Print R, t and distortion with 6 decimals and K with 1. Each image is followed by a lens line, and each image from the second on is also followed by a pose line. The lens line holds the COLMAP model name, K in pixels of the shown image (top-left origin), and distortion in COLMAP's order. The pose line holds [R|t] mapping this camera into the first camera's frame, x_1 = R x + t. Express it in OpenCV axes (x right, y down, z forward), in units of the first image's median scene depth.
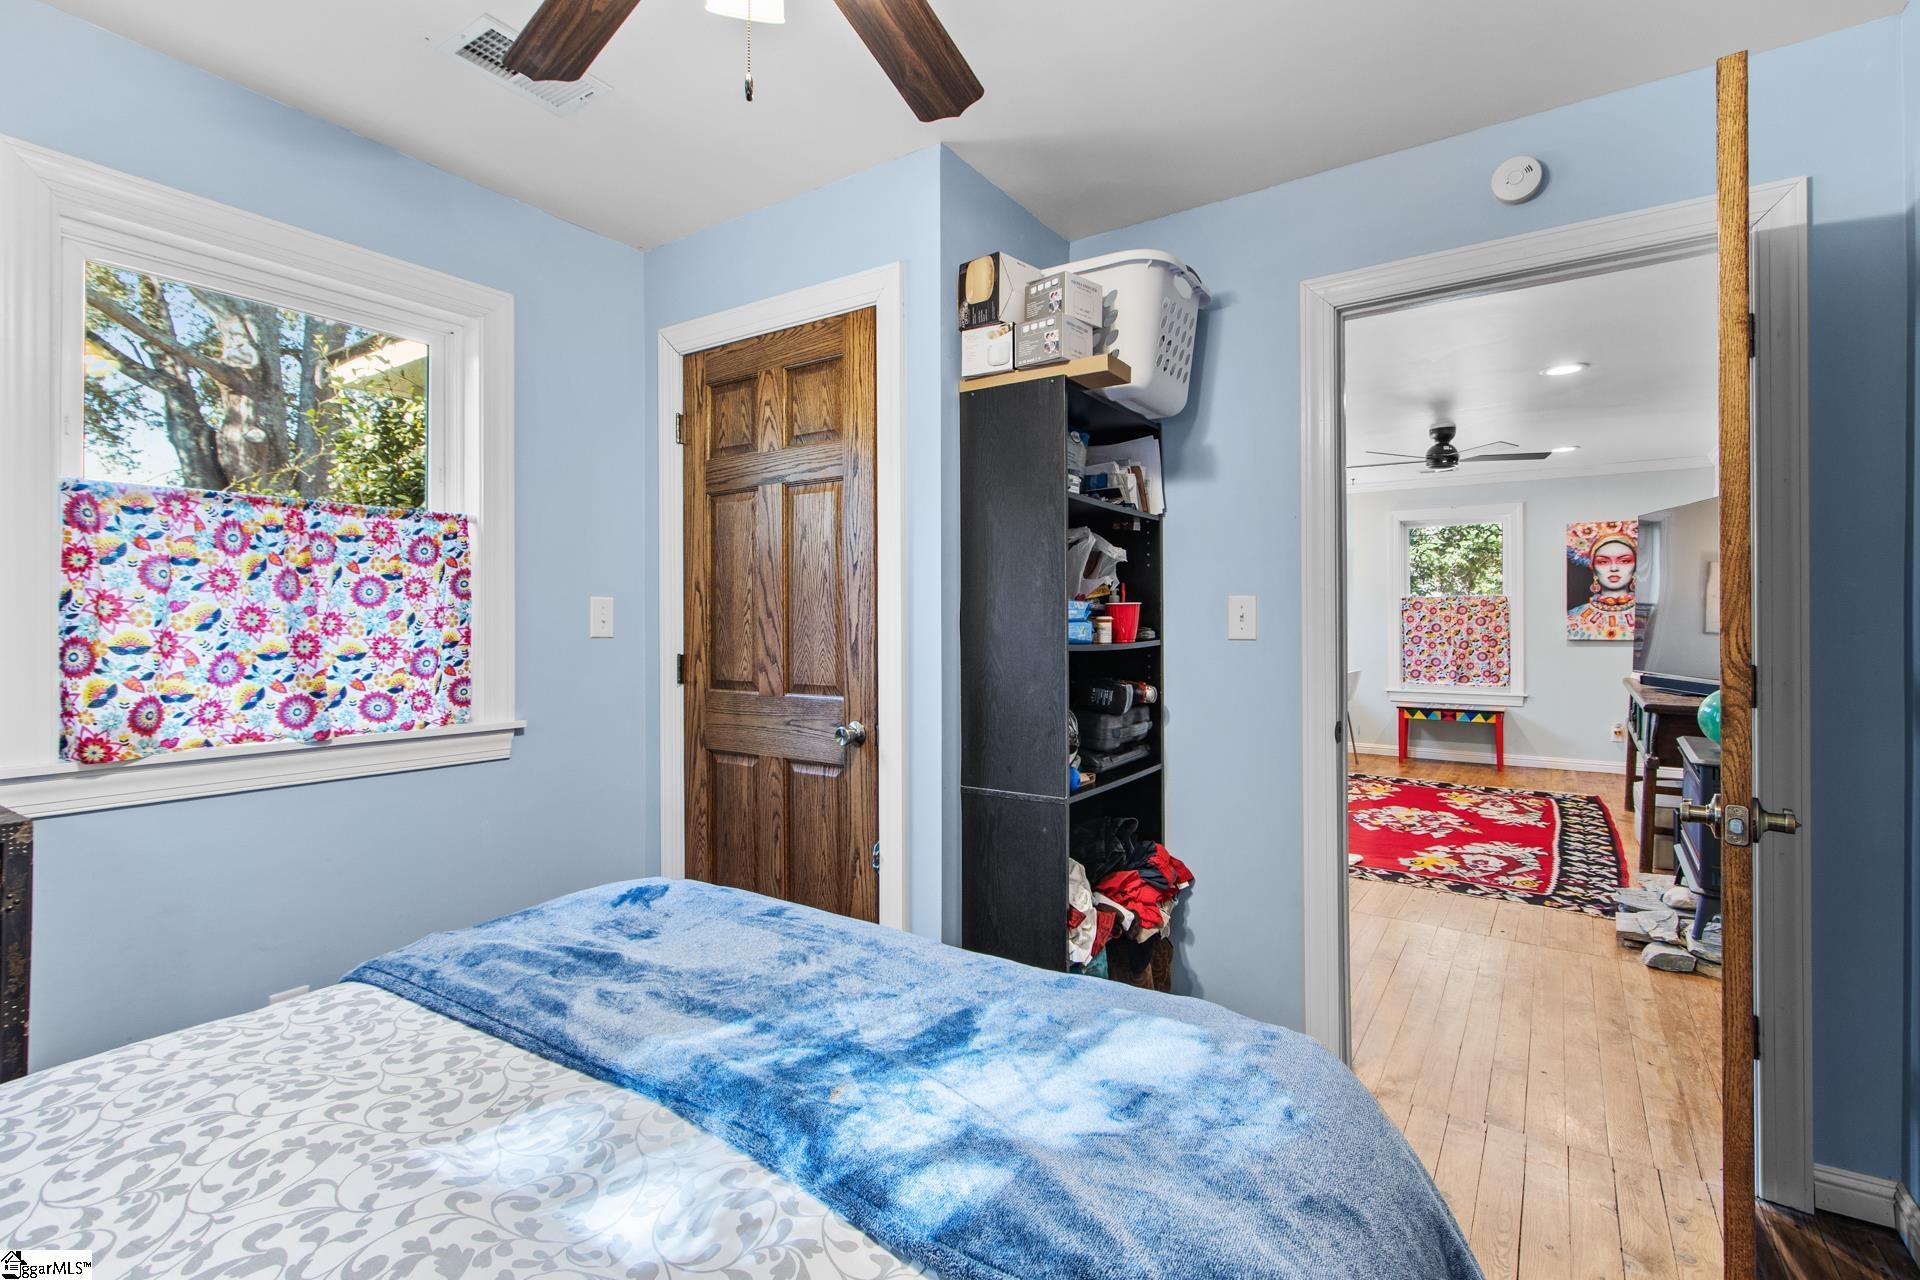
lens RADIAL K [[884.7, 0, 948.0], [0, 884.7, 619.5], [0, 0, 1]] dist [0.000269, -0.000267]
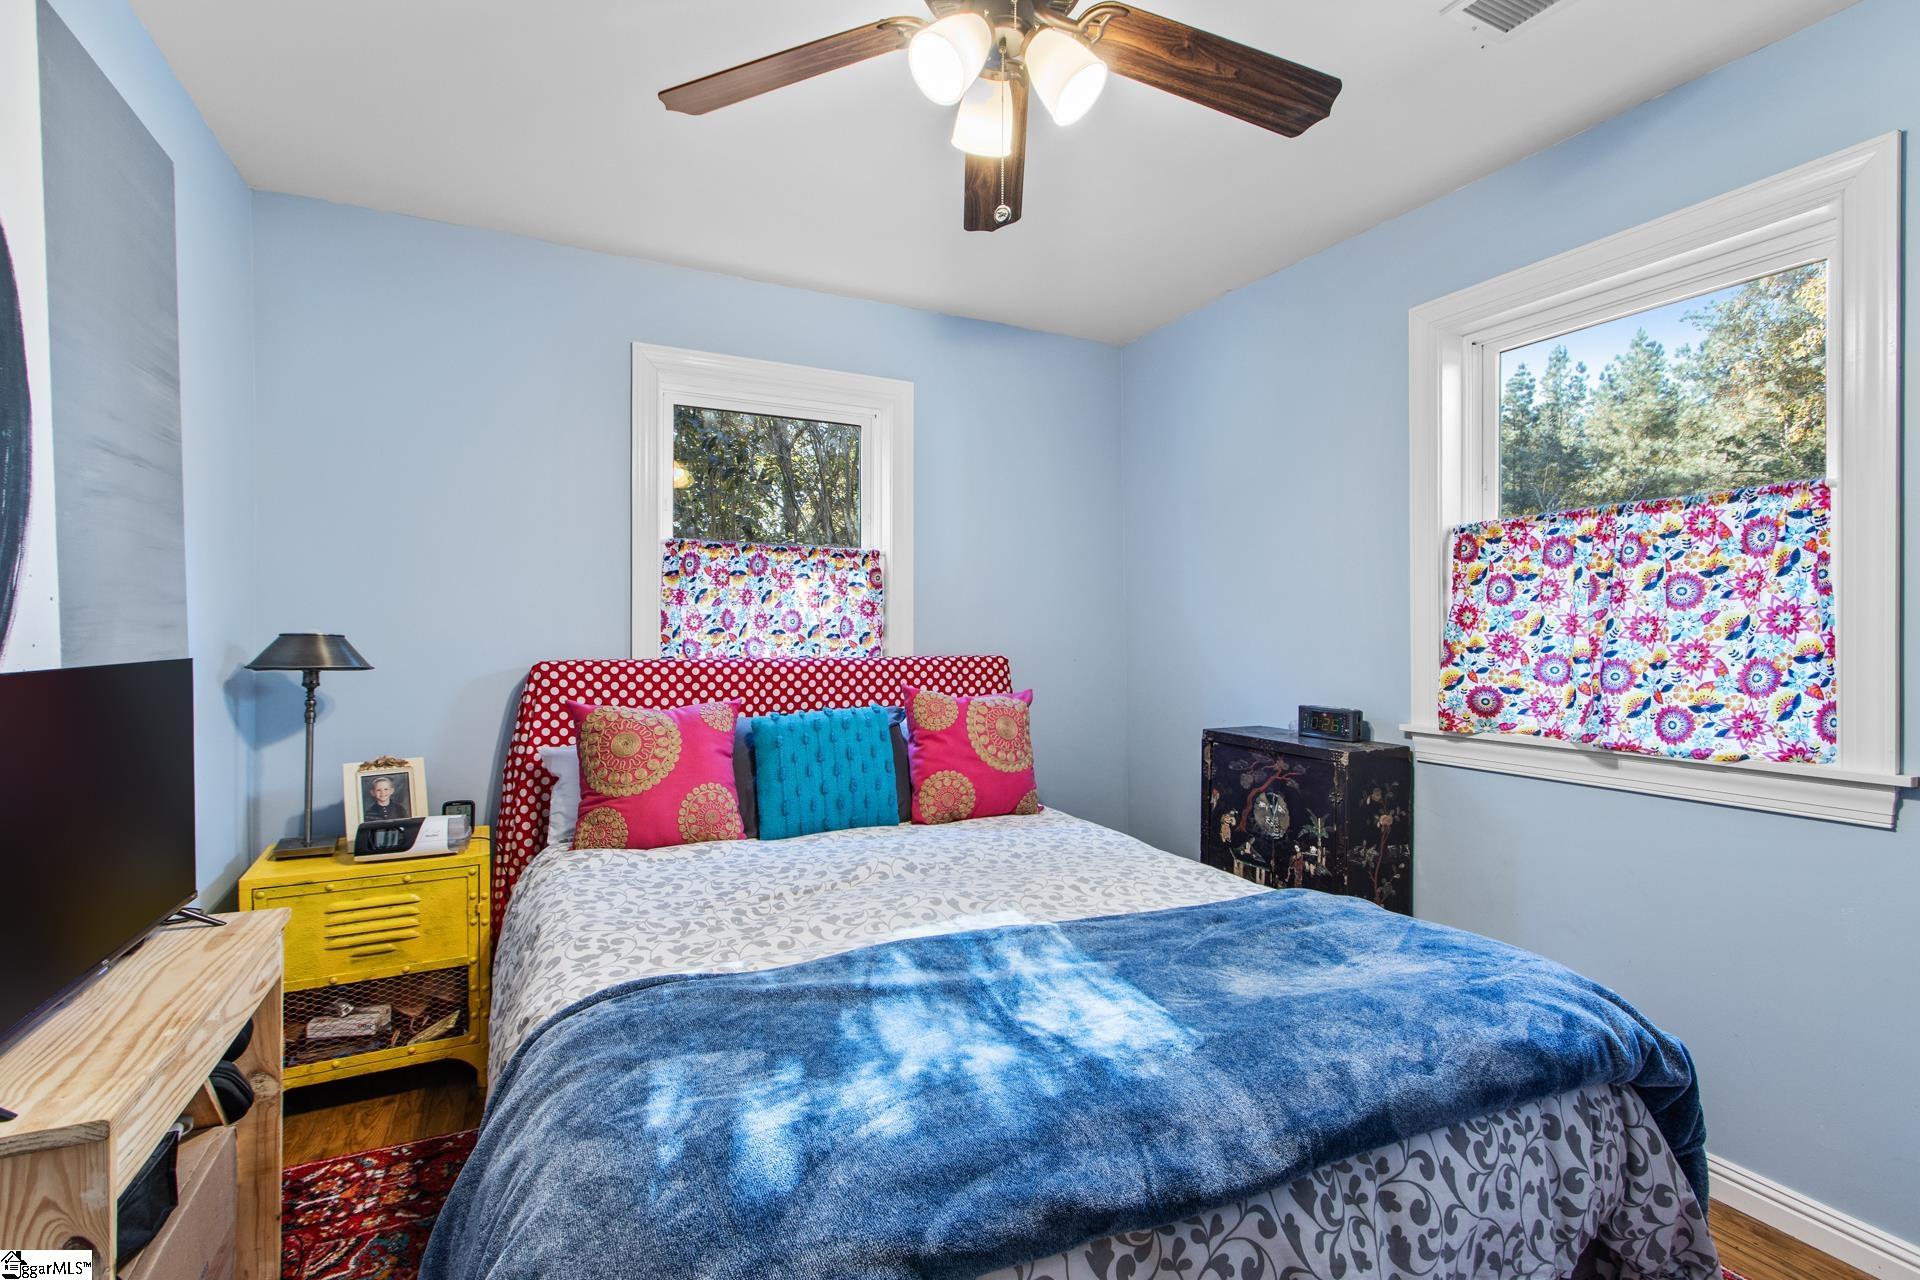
lens RADIAL K [[880.4, 0, 956.6], [0, 880.4, 630.0], [0, 0, 1]] dist [0.000267, -0.000409]
pose [[-0.496395, -0.007021, -0.868069, 0.426229], [0.001269, 0.999960, -0.008813, 0.011675], [0.868096, -0.005476, -0.496366, 0.716193]]
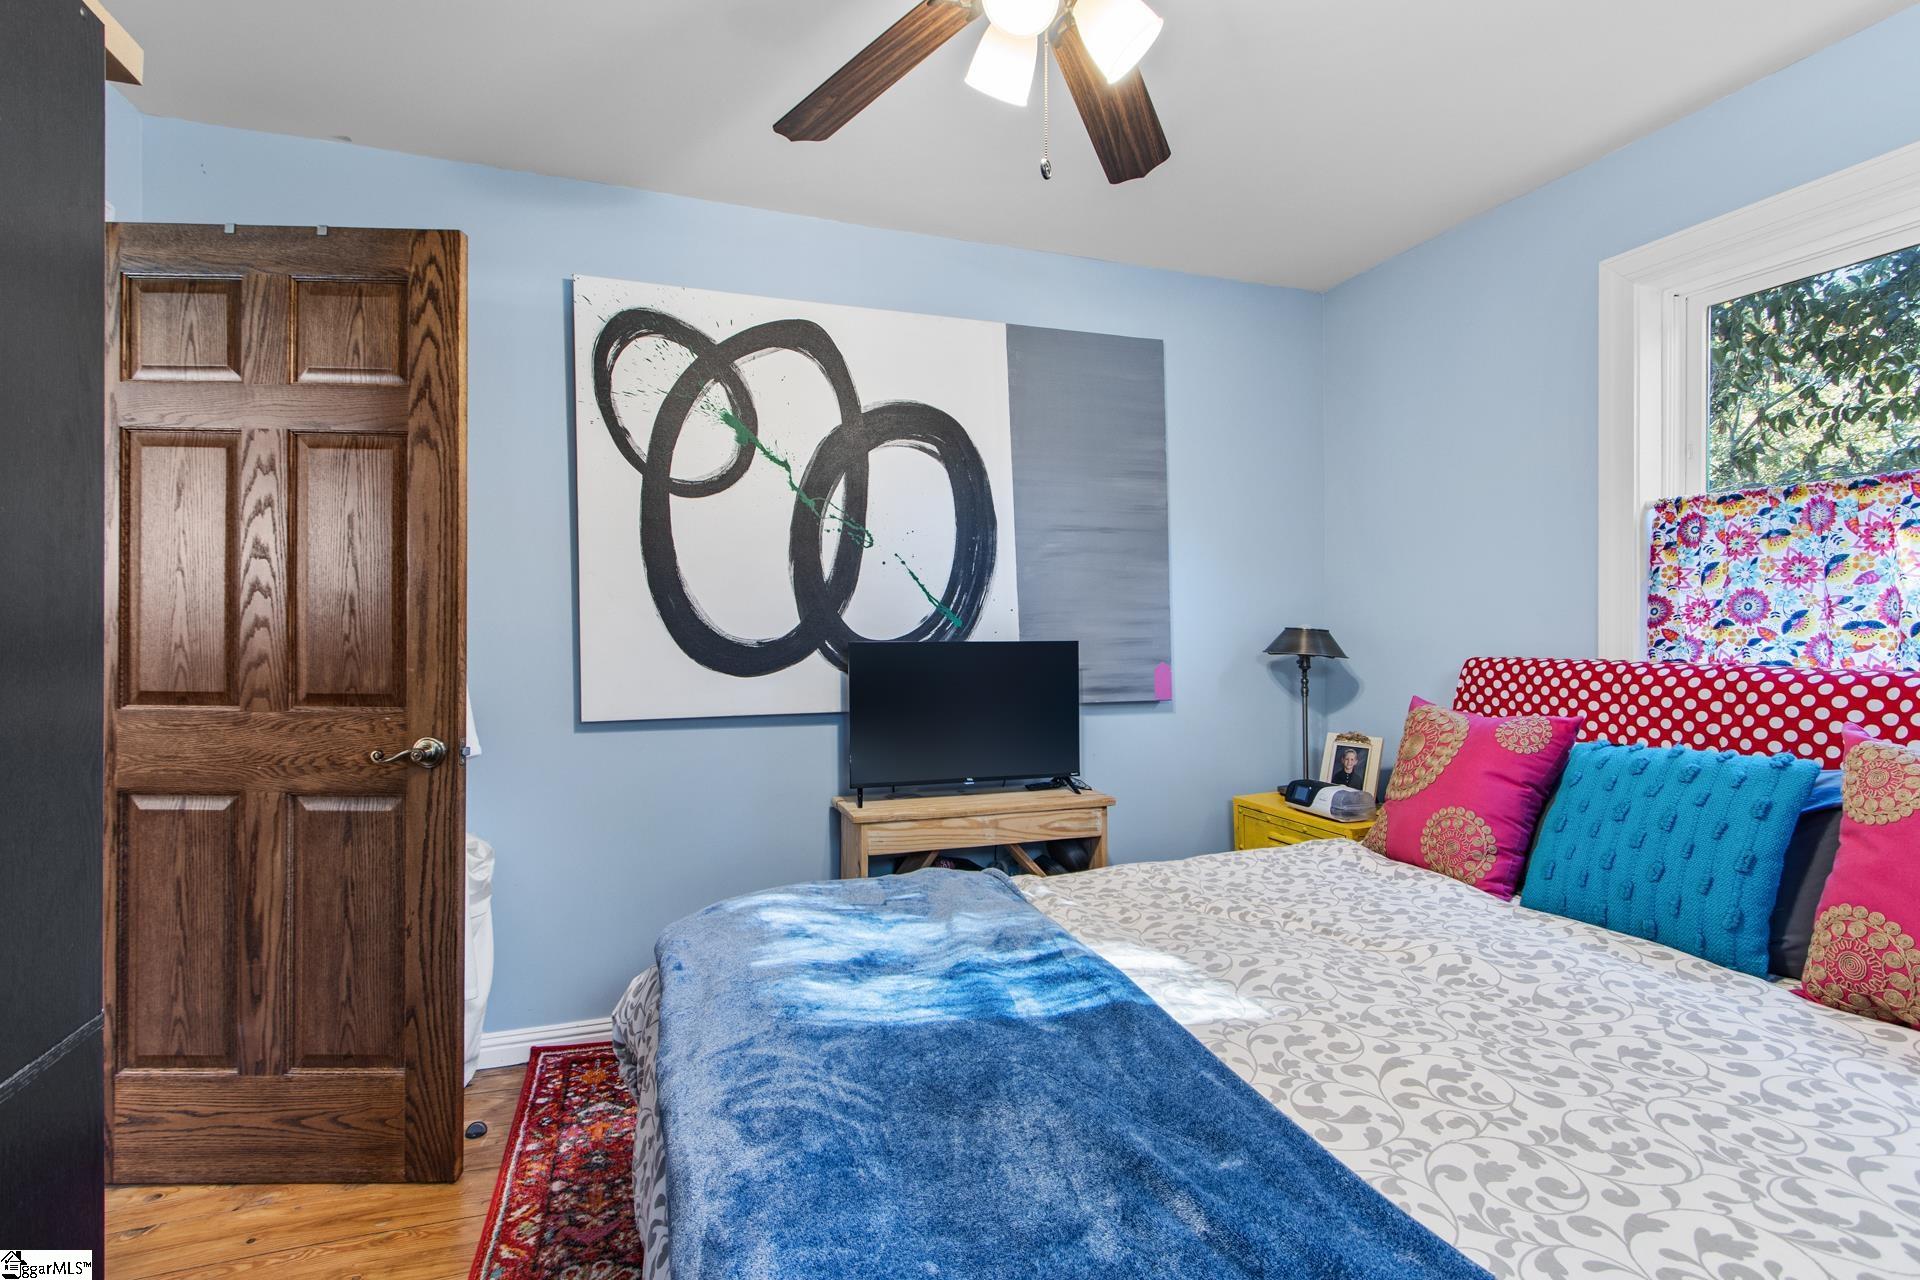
lens RADIAL K [[890.8, 0, 950.0], [0, 890.8, 632.0], [0, 0, 1]] dist [0.002691, -0.000424]
pose [[-0.800979, -0.007229, 0.598649, -0.372403], [-0.005372, 0.999974, 0.004887, 0.009185], [-0.598668, 0.000698, -0.800997, 0.924941]]
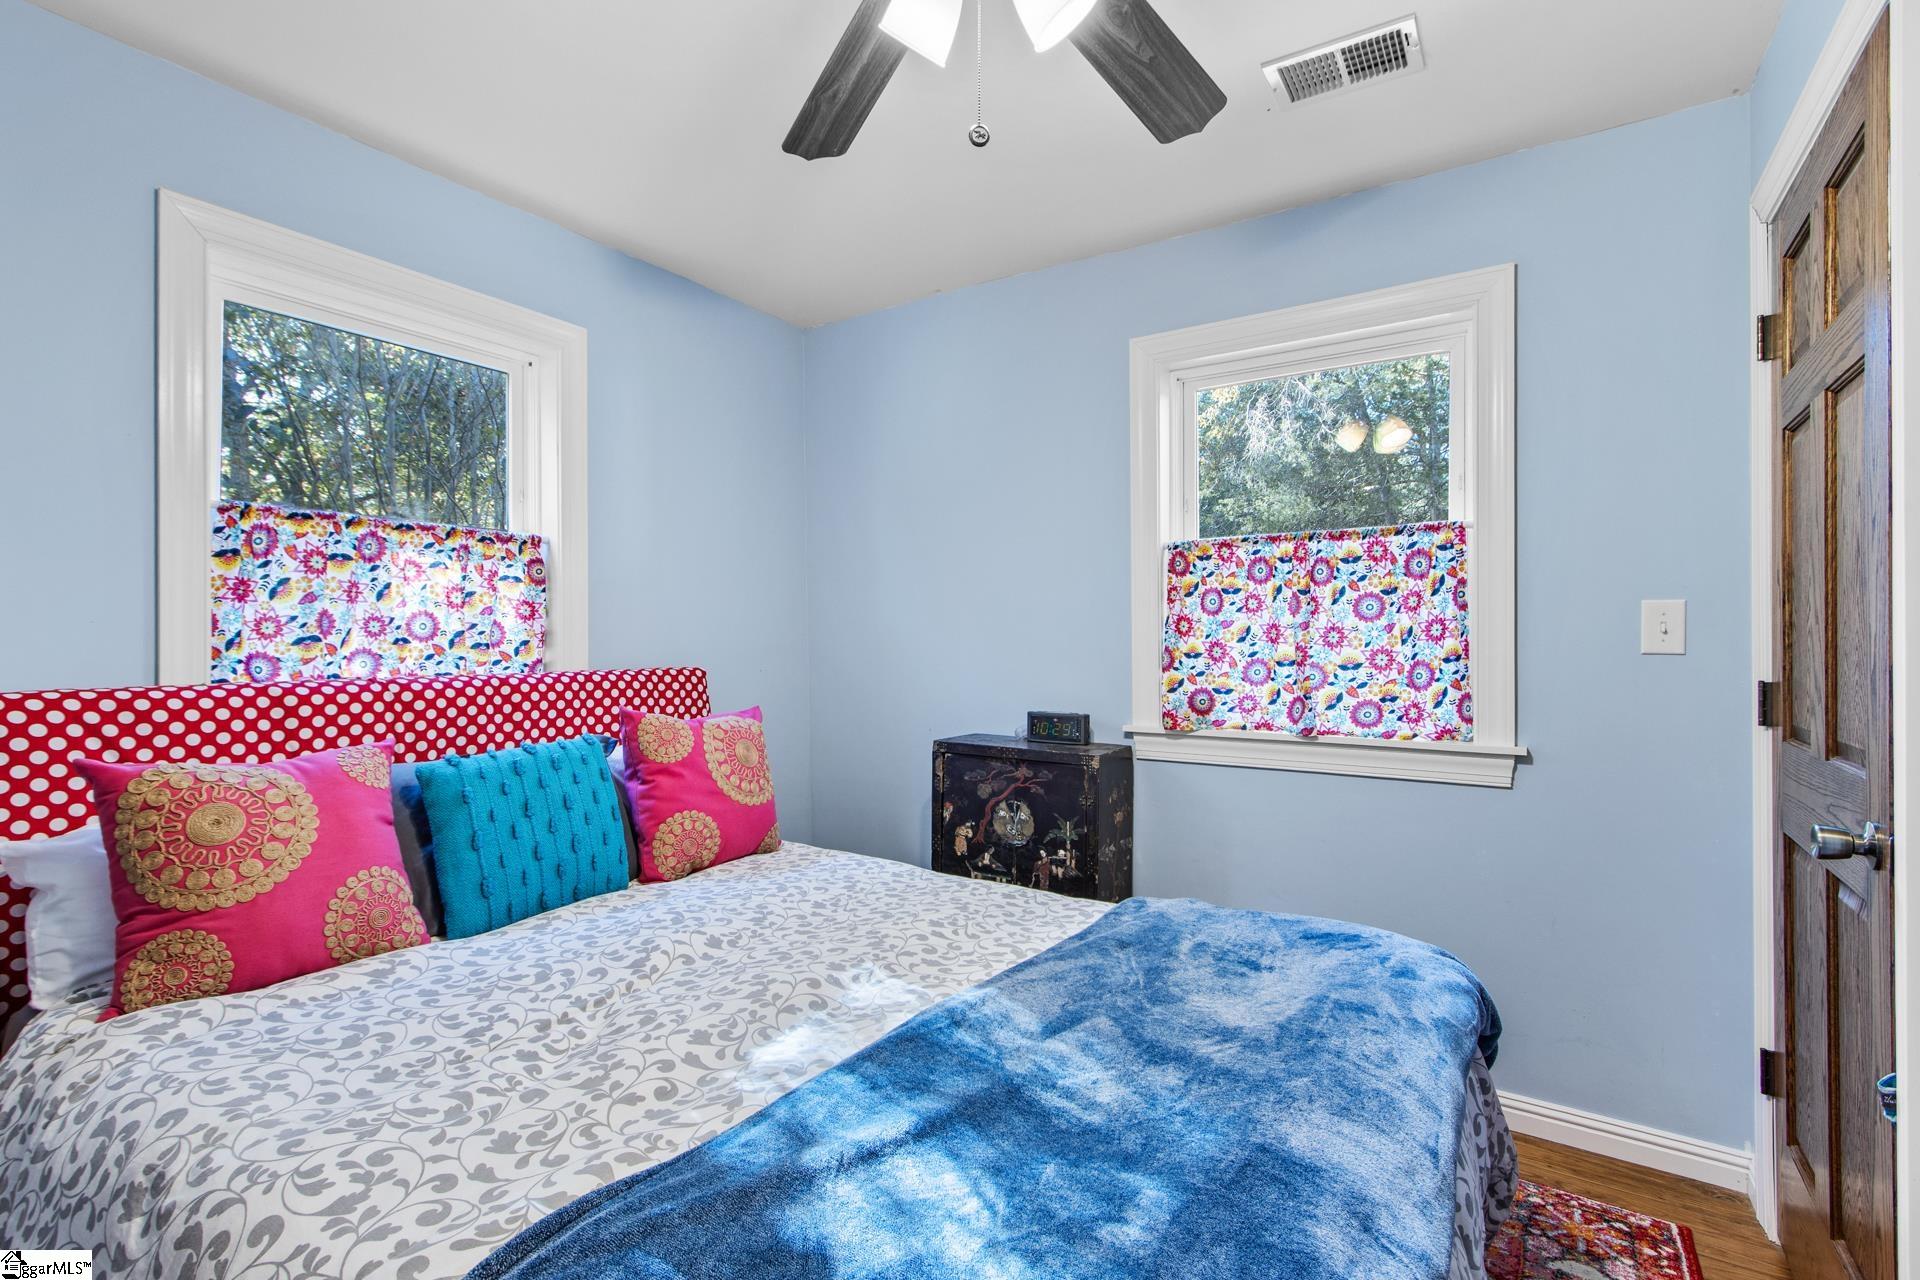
lens RADIAL K [[890.8, 0, 950.0], [0, 890.8, 632.0], [0, 0, 1]] dist [0.002691, -0.000424]
pose [[0.011756, -0.009605, -0.999885, 0.388057], [0.005965, 0.999937, -0.009536, 0.005884], [0.999913, -0.005852, 0.011813, 0.427326]]
